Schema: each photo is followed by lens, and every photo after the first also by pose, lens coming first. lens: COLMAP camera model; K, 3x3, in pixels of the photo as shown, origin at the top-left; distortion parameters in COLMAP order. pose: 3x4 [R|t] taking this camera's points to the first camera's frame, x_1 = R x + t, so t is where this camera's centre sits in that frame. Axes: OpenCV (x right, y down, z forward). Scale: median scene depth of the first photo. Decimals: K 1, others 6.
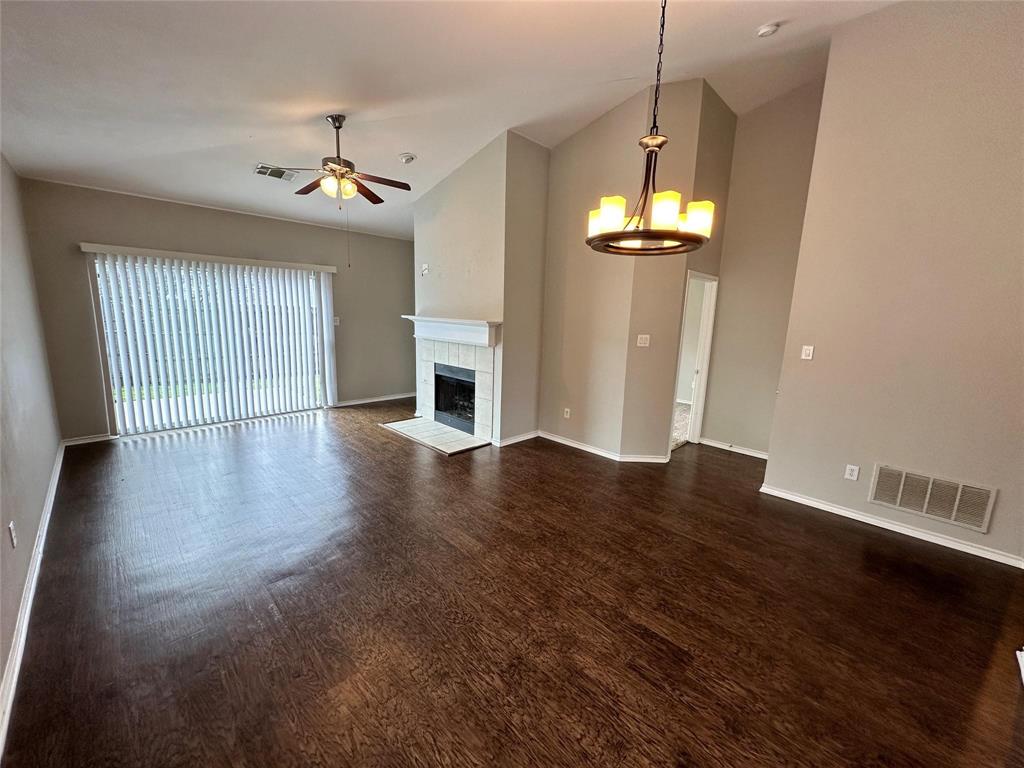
lens RADIAL K [[405.9, 0, 513.9], [0, 405.9, 378.9], [0, 0, 1]] dist [-0.002677, 0.000286]
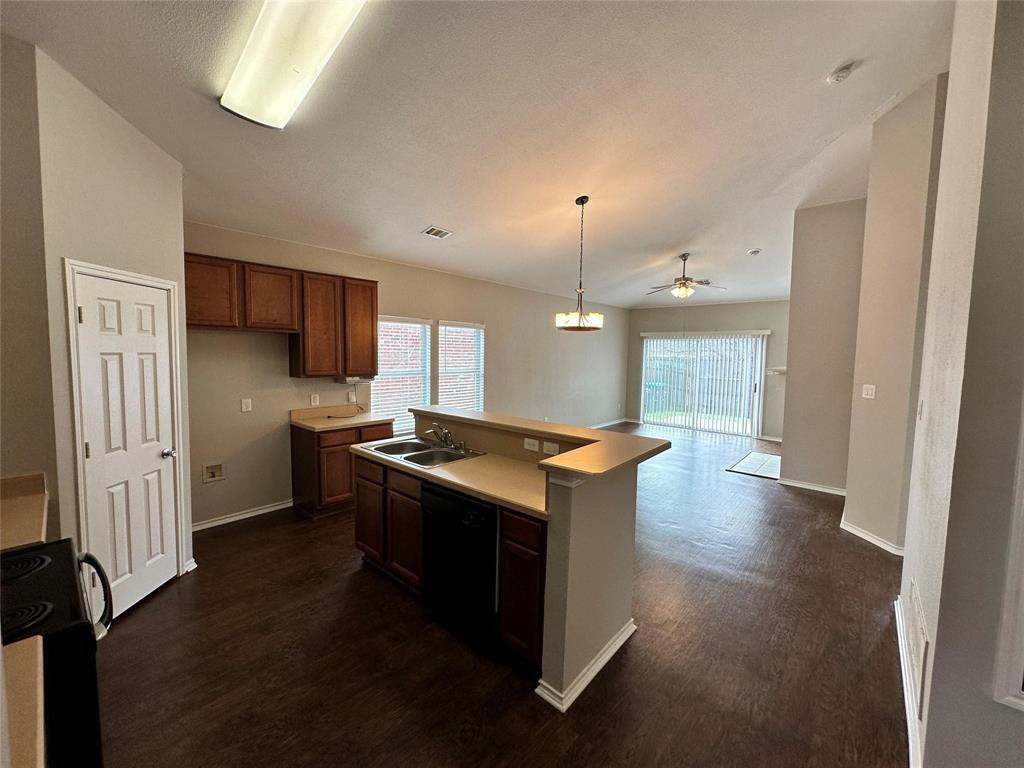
lens RADIAL K [[405.9, 0, 513.1], [0, 405.9, 383.6], [0, 0, 1]] dist [-0.002677, 0.000286]
pose [[0.072144, 0.042913, -0.996471, 1.091302], [-0.172757, 0.984511, 0.029891, -0.006090], [0.982319, 0.169990, 0.078440, 0.172298]]
